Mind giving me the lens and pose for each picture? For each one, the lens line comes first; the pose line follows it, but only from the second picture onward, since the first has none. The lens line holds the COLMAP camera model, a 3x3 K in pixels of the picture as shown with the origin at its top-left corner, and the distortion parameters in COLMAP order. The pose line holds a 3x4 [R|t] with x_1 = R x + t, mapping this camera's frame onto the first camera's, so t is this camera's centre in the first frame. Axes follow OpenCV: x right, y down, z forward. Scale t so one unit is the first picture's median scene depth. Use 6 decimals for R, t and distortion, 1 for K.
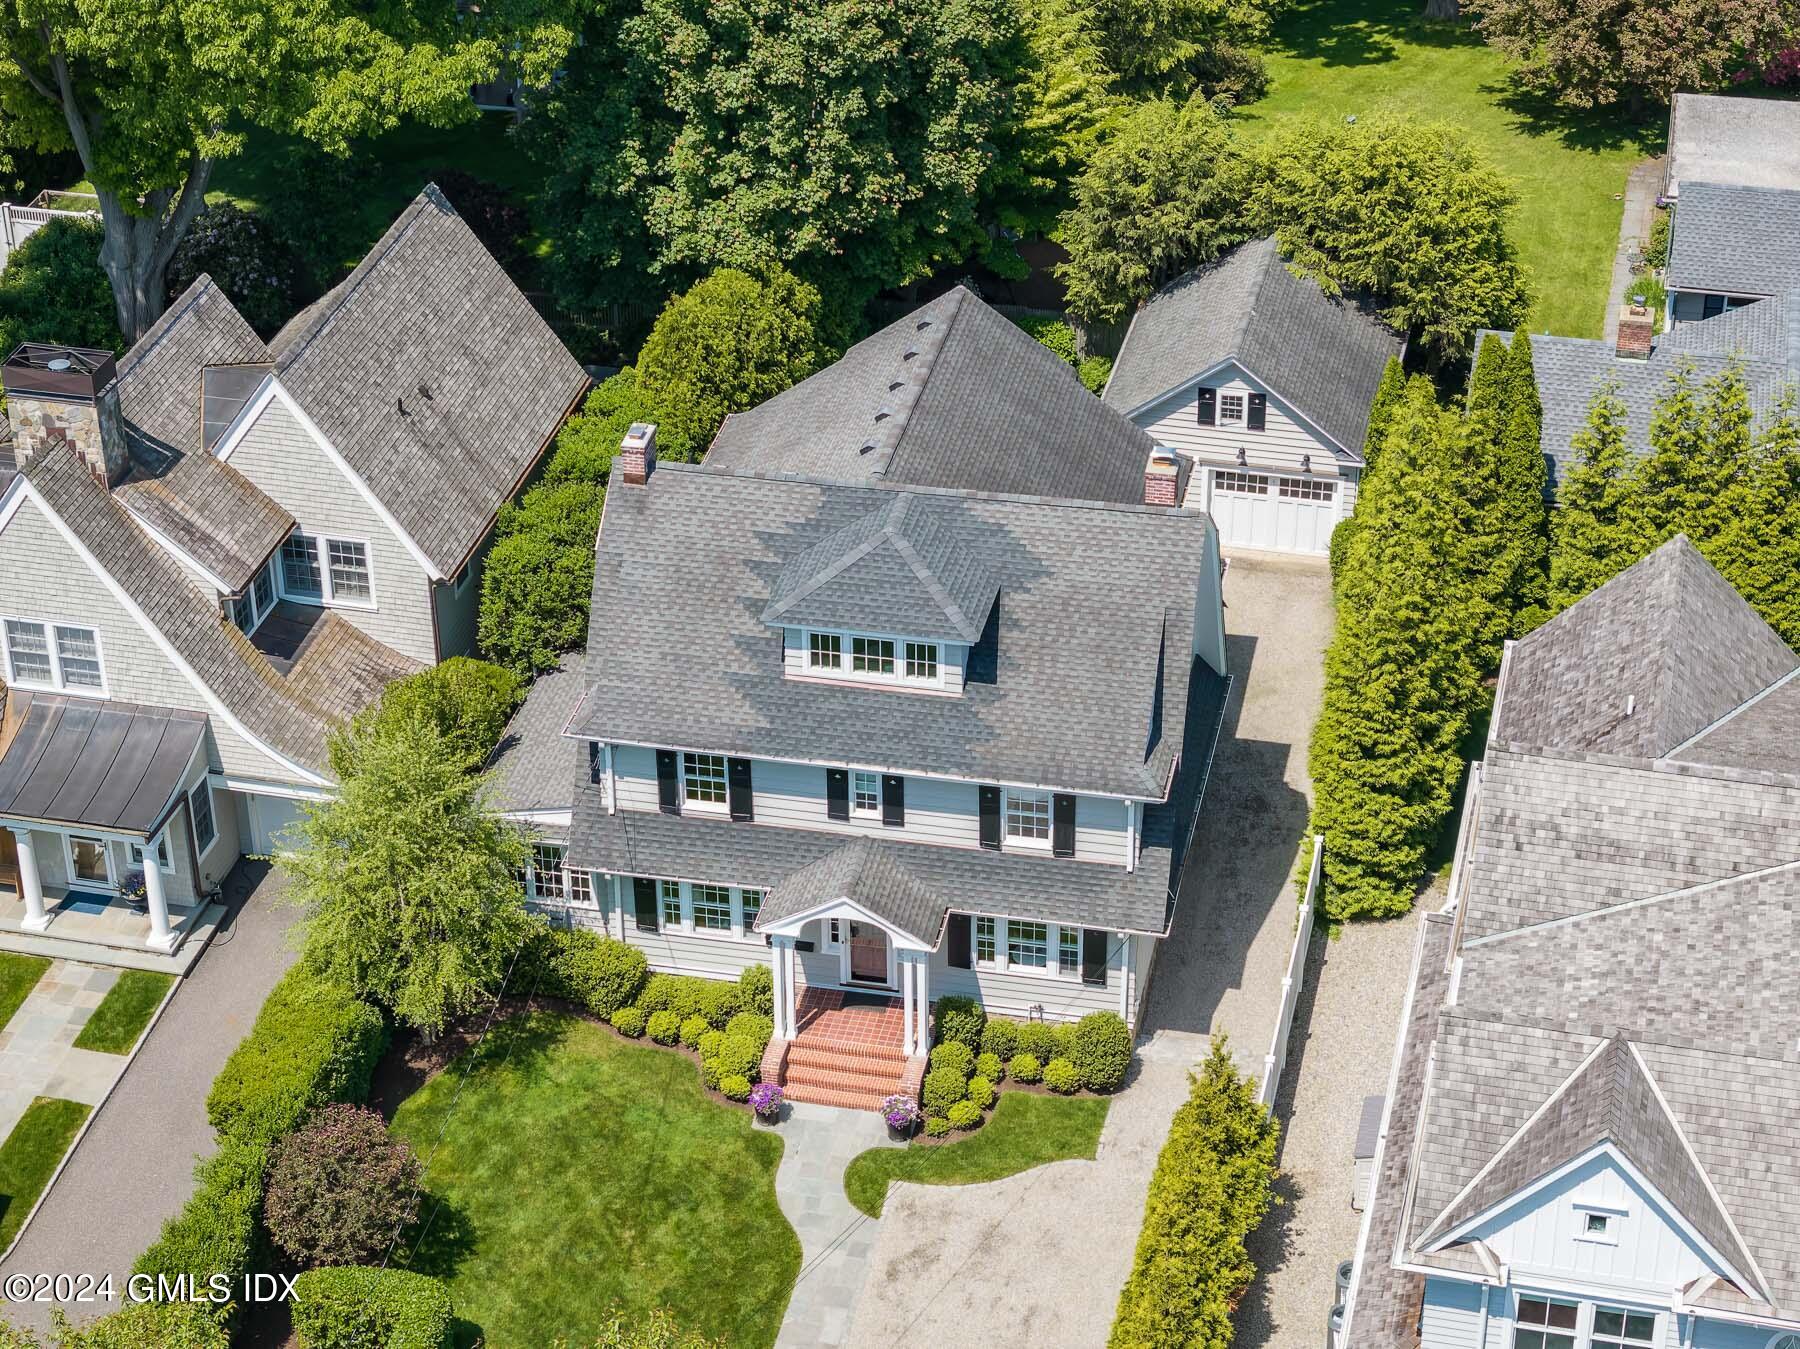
lens RADIAL K [[3649.4, 0, 911.2], [0, 3649.4, 682.7], [0, 0, 1]] dist [0.003331, 0.000000]
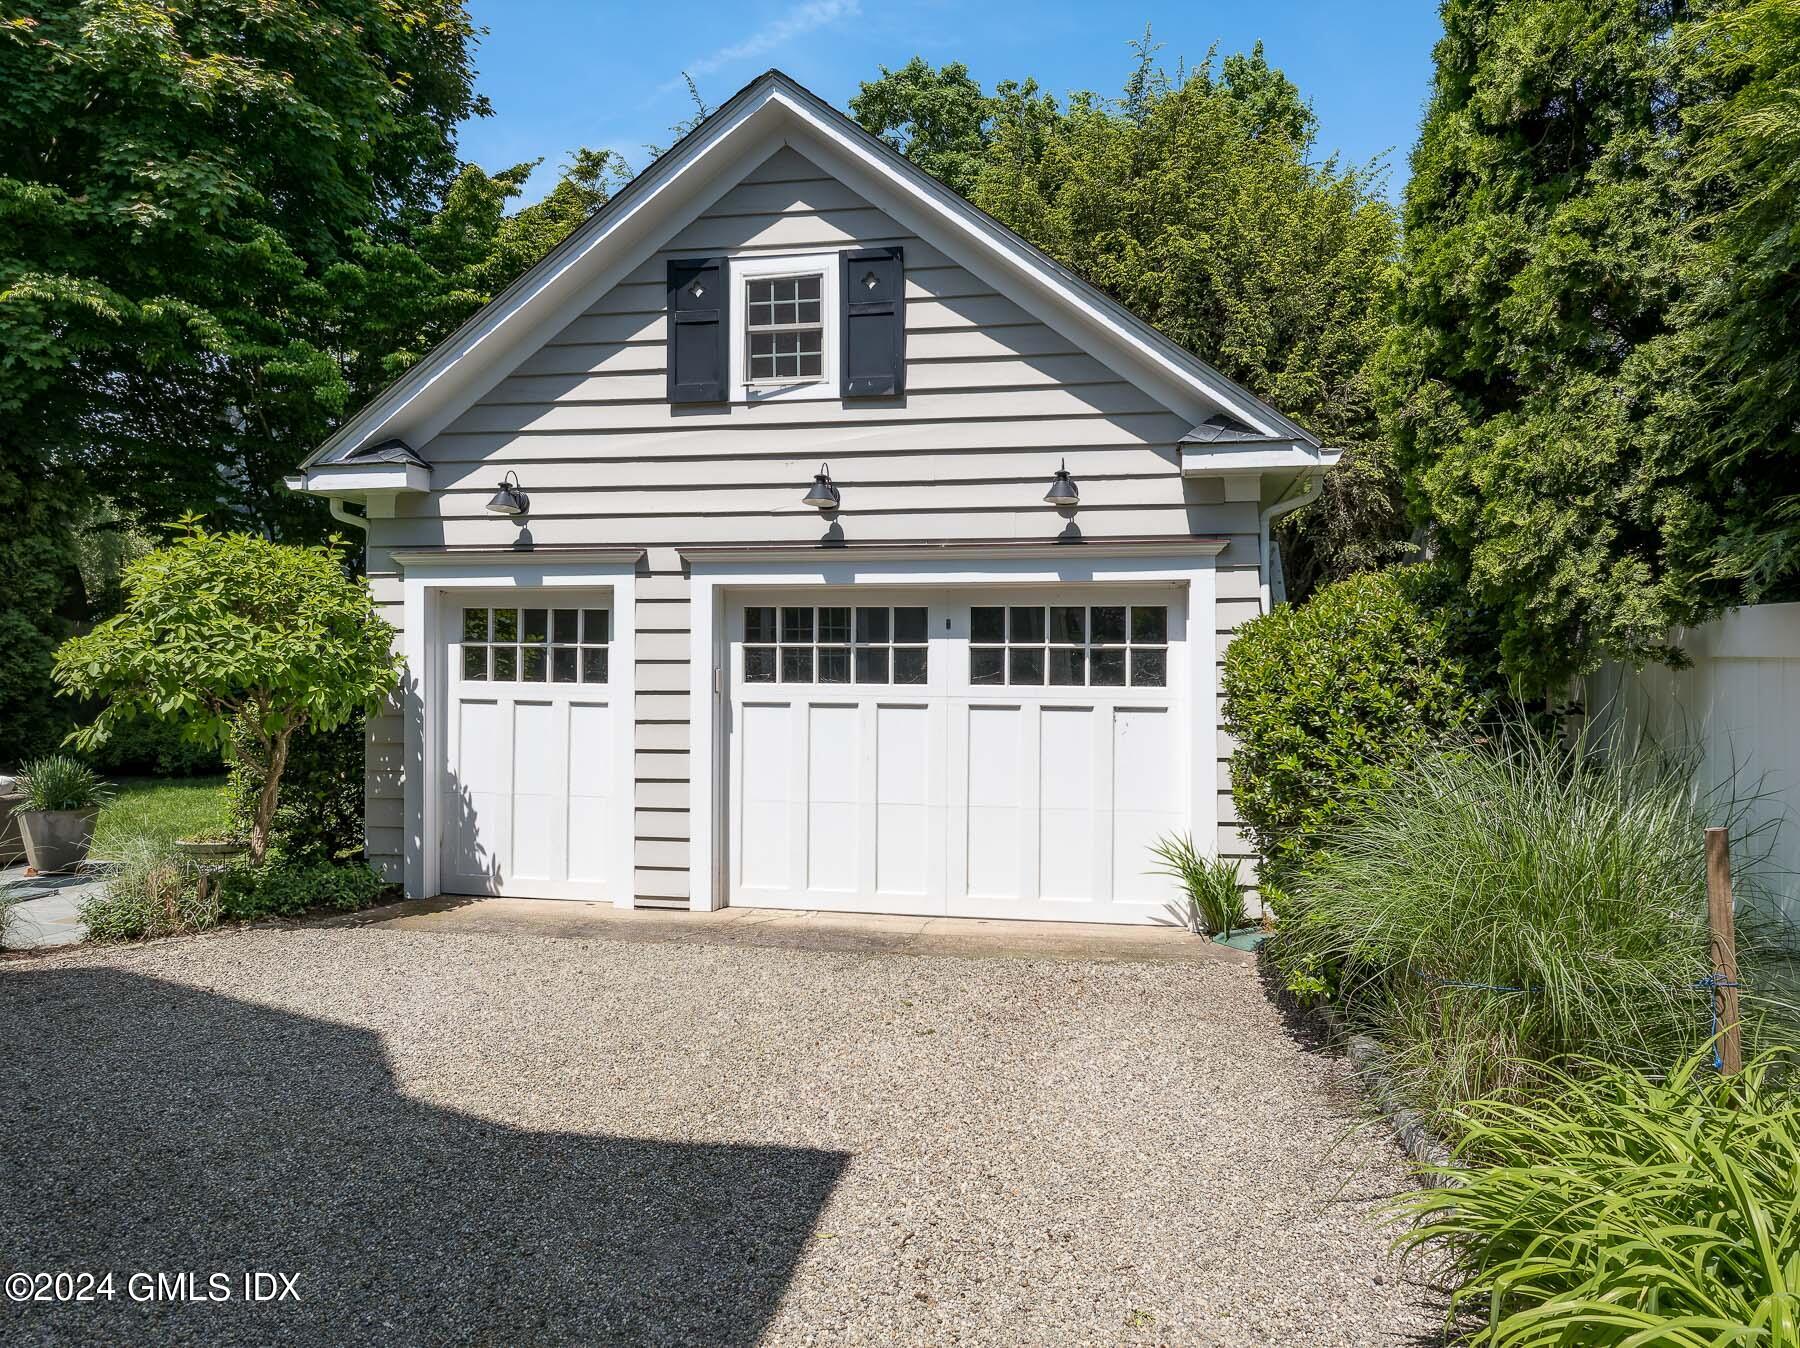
lens RADIAL K [[1231.6, 0, 906.1], [0, 1231.6, 681.9], [0, 0, 1]] dist [-0.004609, 0.002119]
pose [[0.998931, 0.004960, 0.045969, 0.107043], [0.019751, 0.853165, -0.521267, -0.003530], [-0.041805, 0.521618, 0.852155, 1.075050]]
